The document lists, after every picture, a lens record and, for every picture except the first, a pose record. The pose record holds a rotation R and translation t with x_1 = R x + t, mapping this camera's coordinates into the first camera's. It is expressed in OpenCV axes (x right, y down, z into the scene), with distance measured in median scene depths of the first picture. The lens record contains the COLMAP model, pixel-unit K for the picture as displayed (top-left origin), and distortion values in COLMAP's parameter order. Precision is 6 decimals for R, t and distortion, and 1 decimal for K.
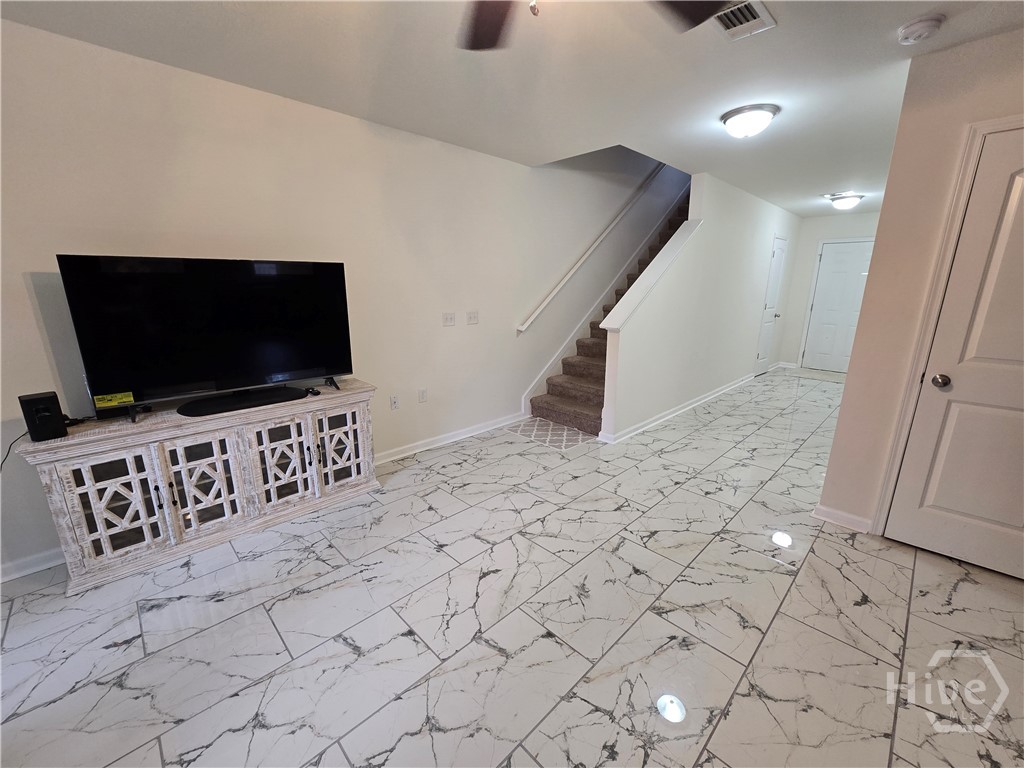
lens RADIAL K [[419.4, 0, 515.2], [0, 419.4, 383.5], [0, 0, 1]] dist [-0.004581, 0.000640]
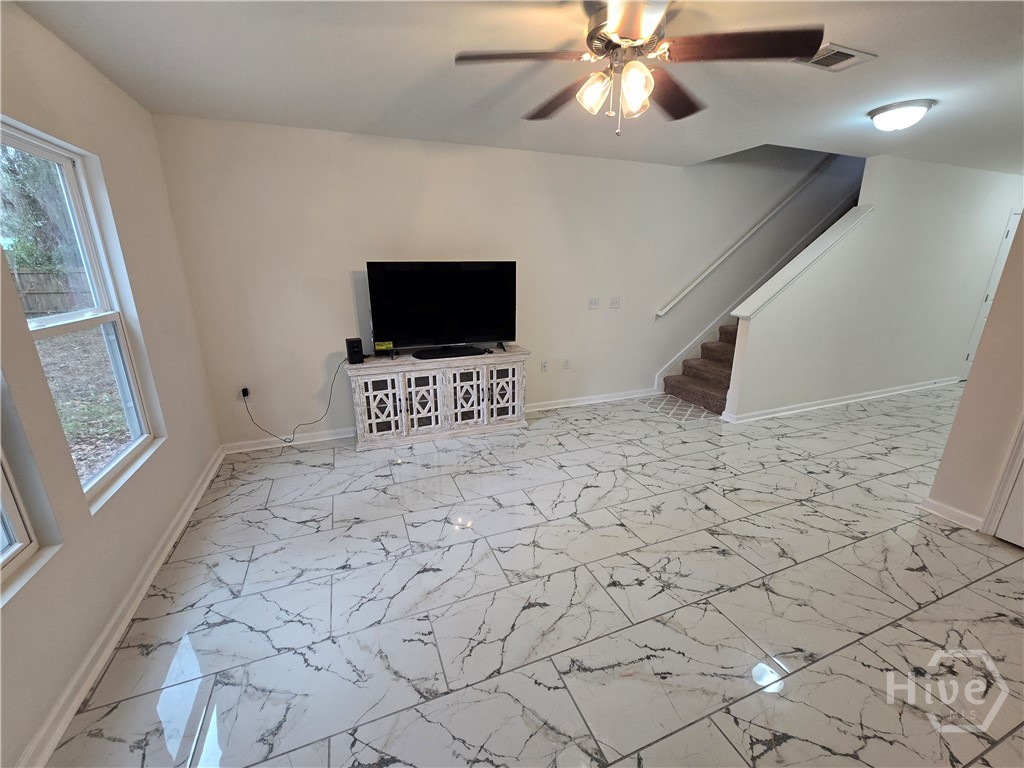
lens RADIAL K [[423.0, 0, 514.2], [0, 423.0, 371.7], [0, 0, 1]] dist [-0.002397, -0.000046]
pose [[0.921920, 0.089010, -0.377016, 0.163646], [-0.084515, 0.996015, 0.028485, 0.042930], [0.378049, 0.005603, 0.925769, -0.334360]]
